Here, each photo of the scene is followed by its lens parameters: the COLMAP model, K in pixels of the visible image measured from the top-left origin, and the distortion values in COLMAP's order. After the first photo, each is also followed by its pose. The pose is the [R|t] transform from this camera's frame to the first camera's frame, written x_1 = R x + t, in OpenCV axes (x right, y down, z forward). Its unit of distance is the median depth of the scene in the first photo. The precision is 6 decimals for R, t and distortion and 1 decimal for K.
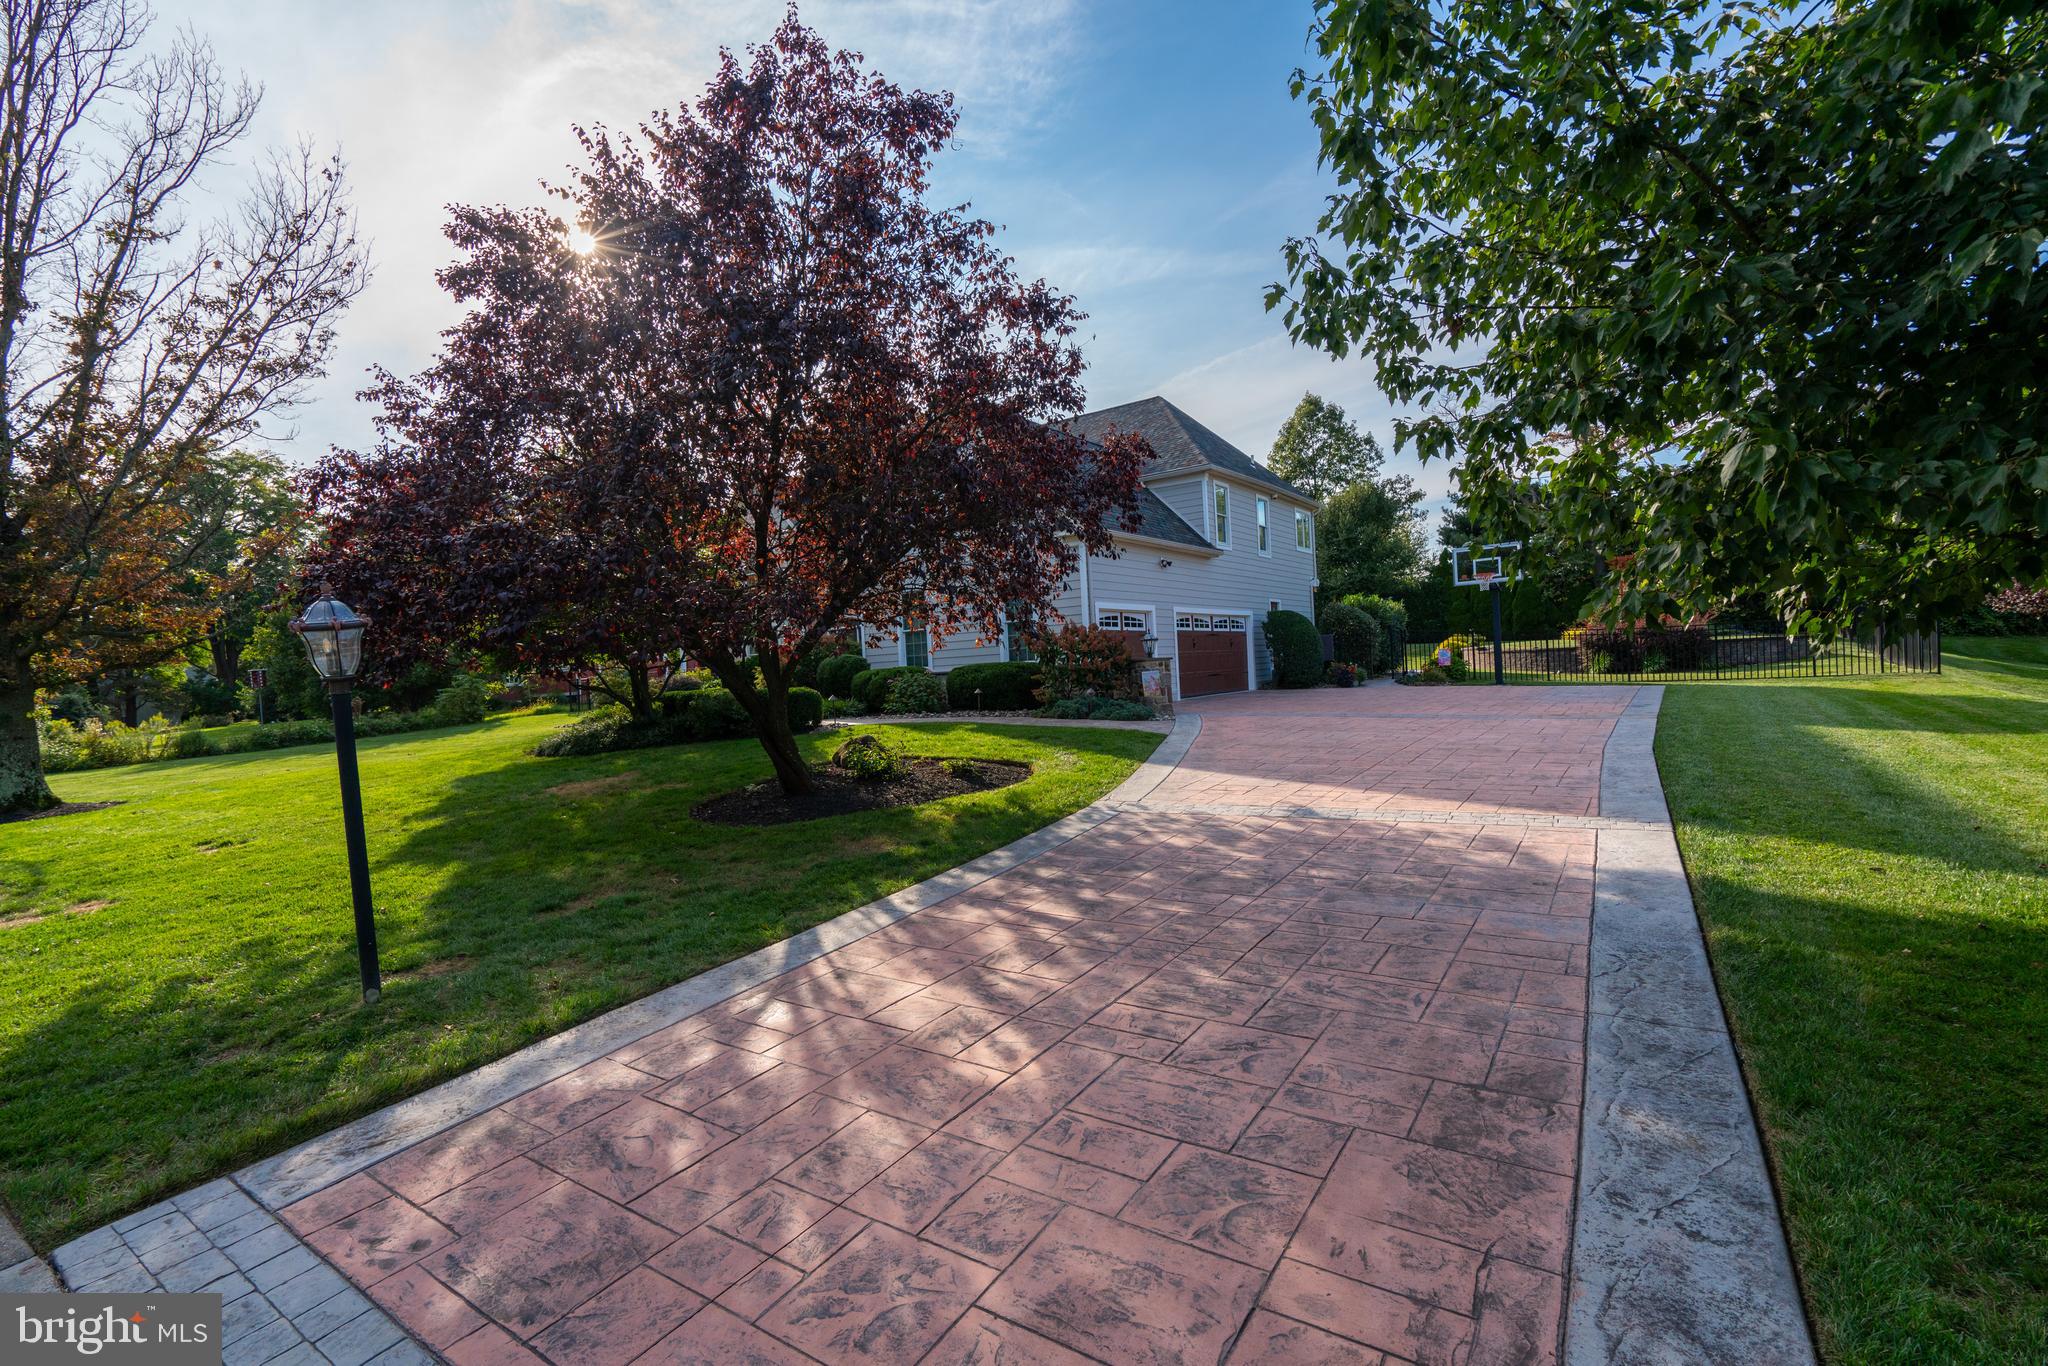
lens RADIAL K [[934.3, 0, 981.4], [0, 934.3, 685.3], [0, 0, 1]] dist [0.000970, 0.000050]
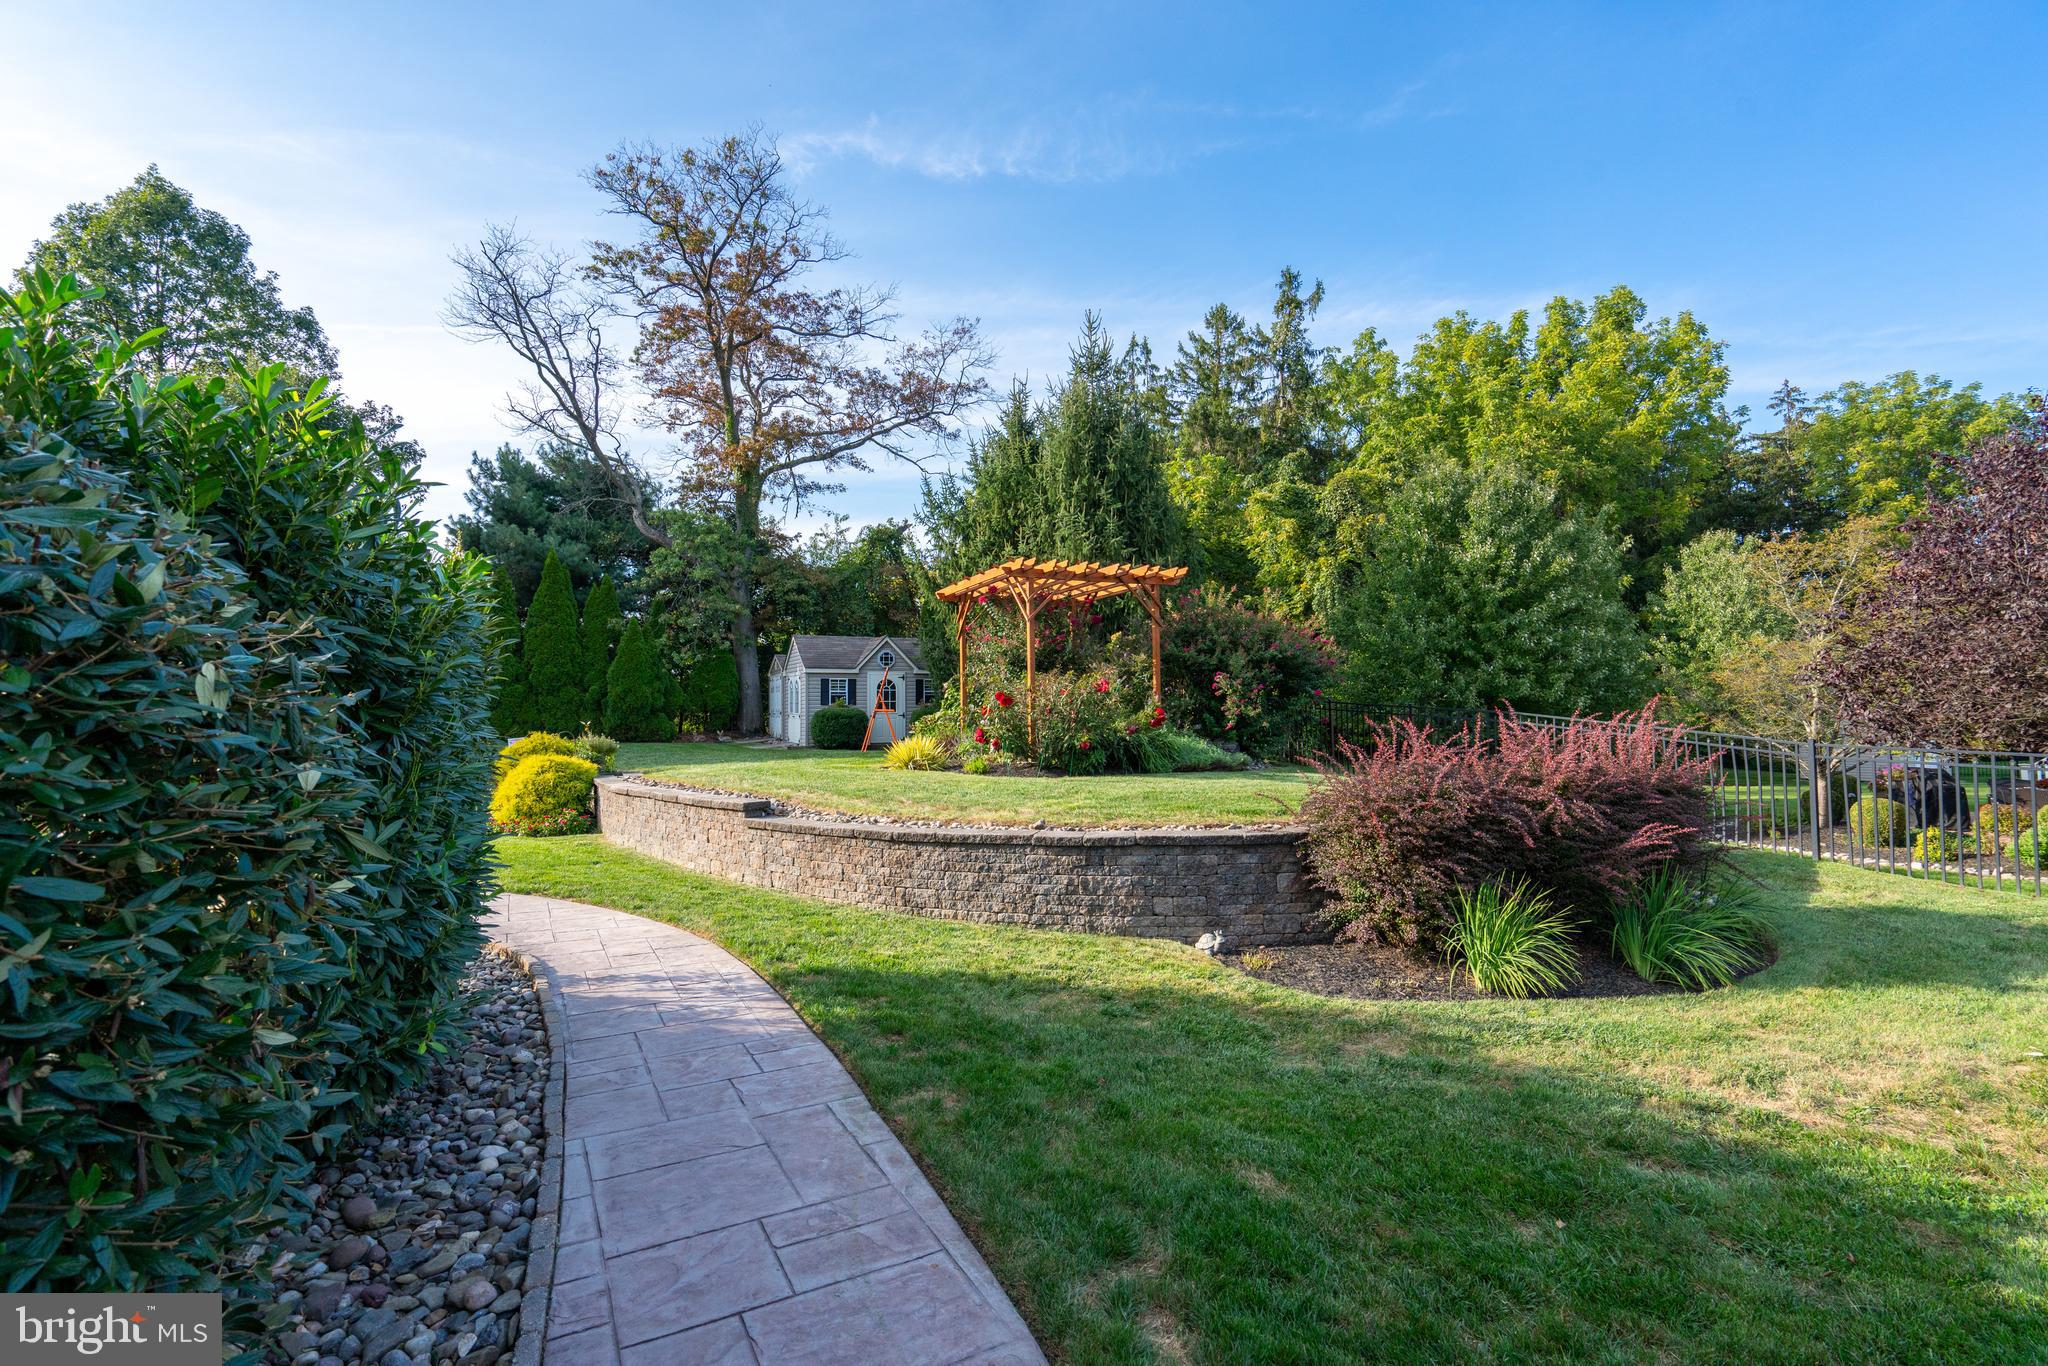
lens RADIAL K [[916.4, 0, 1023.1], [0, 916.4, 700.2], [0, 0, 1]] dist [-0.021563, 0.010477]
pose [[0.472649, 0.059853, 0.879216, 0.342815], [0.005306, 0.997480, -0.070756, -0.051210], [-0.881235, 0.038108, 0.471140, 0.832889]]
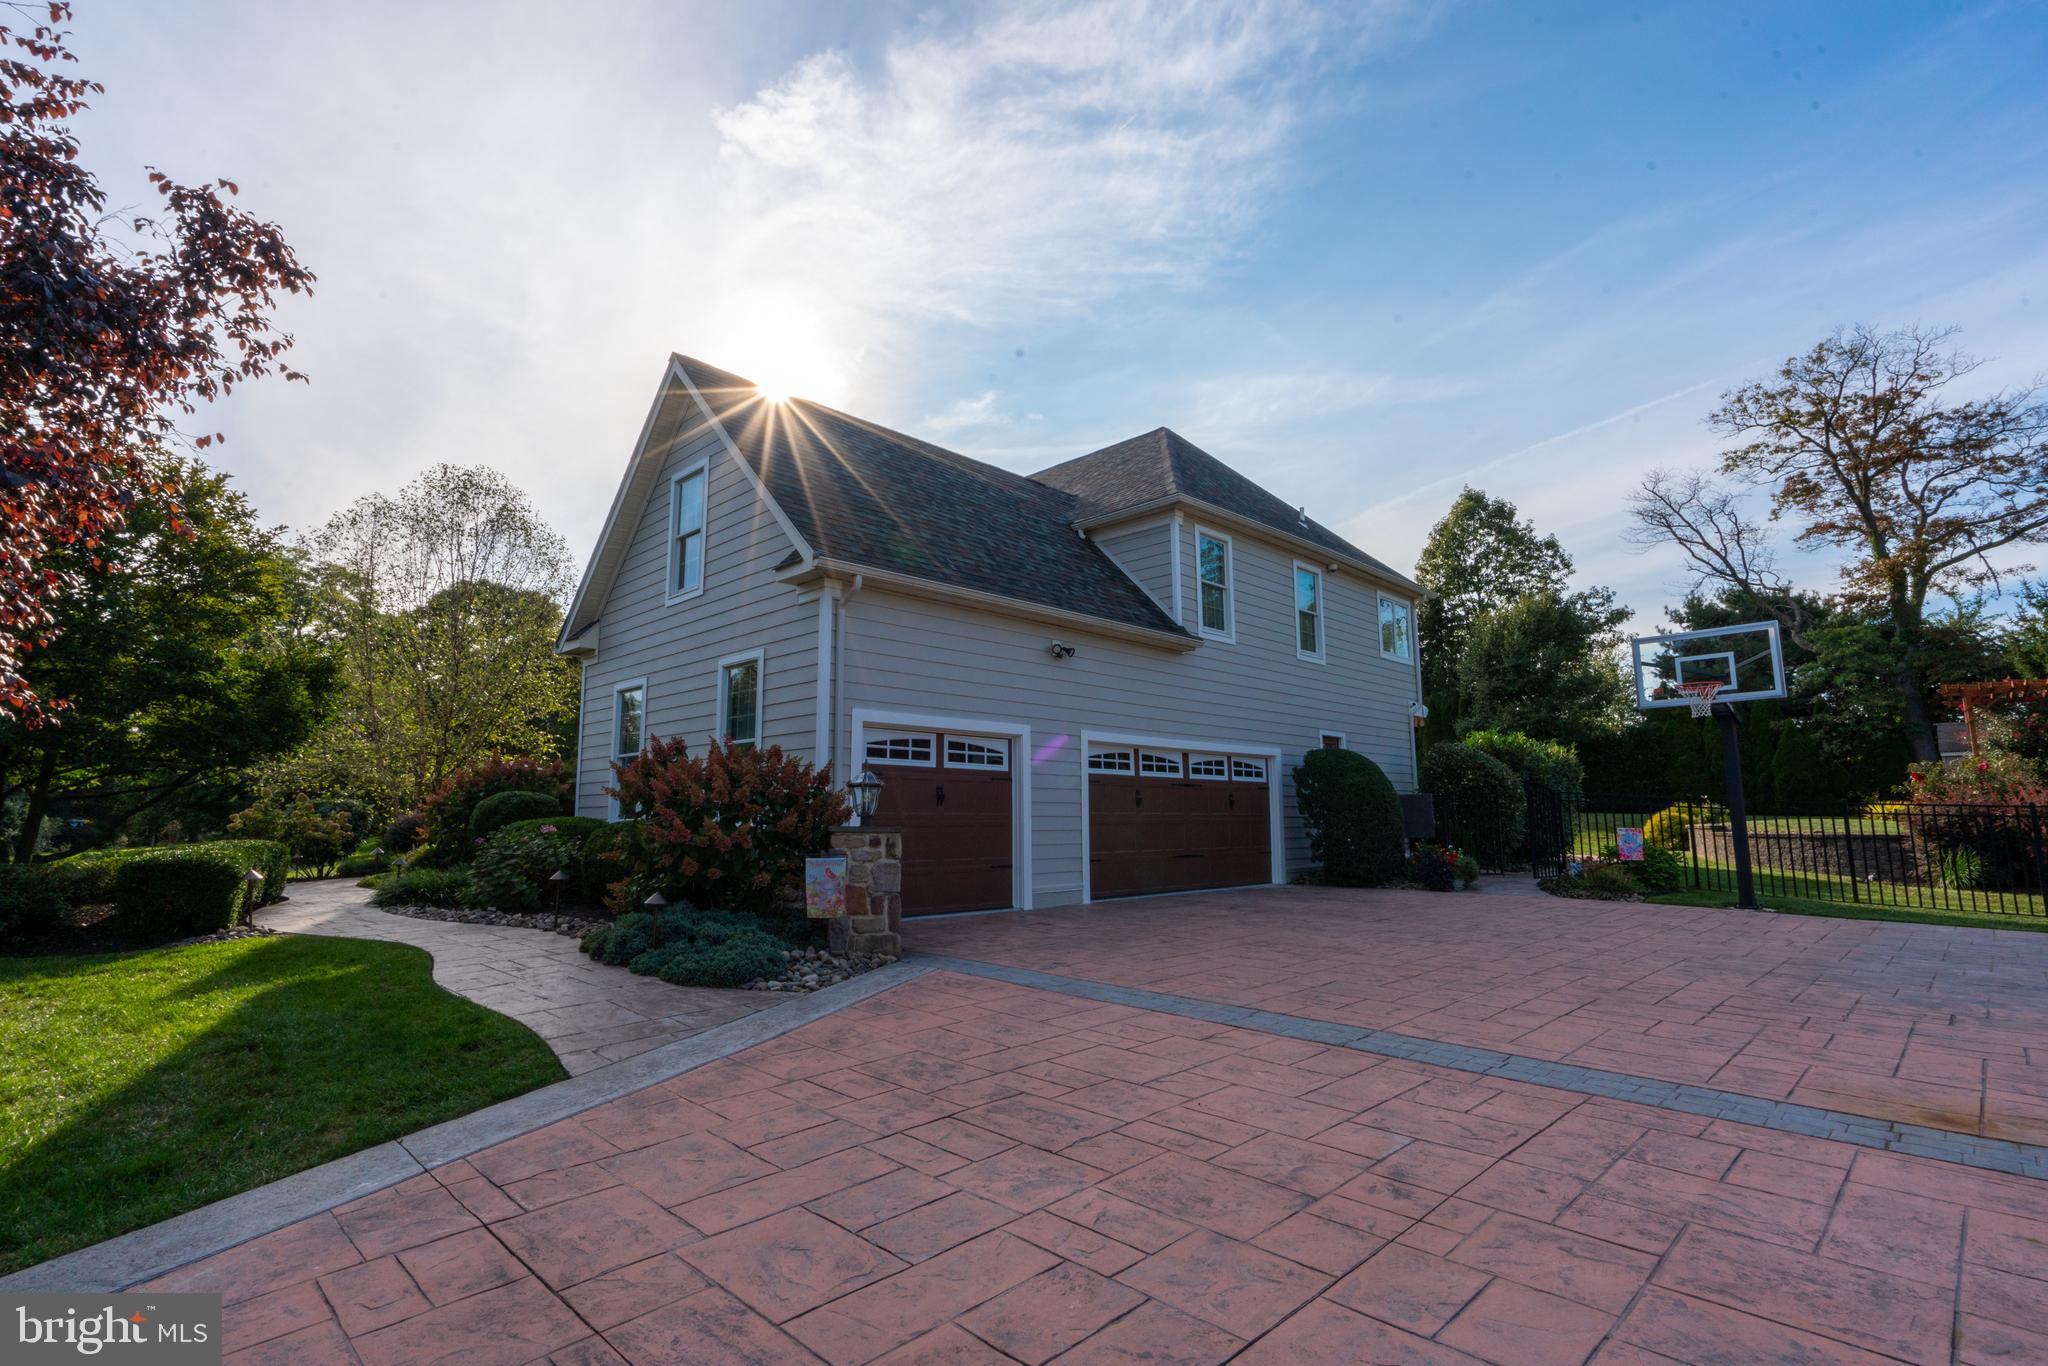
lens RADIAL K [[952.4, 0, 1002.1], [0, 952.4, 699.8], [0, 0, 1]] dist [-0.002871, 0.000304]
pose [[0.985549, 0.025684, -0.167433, 0.193260], [-0.048301, 0.990013, -0.132442, -0.019203], [0.162359, 0.138616, 0.976947, 0.336281]]
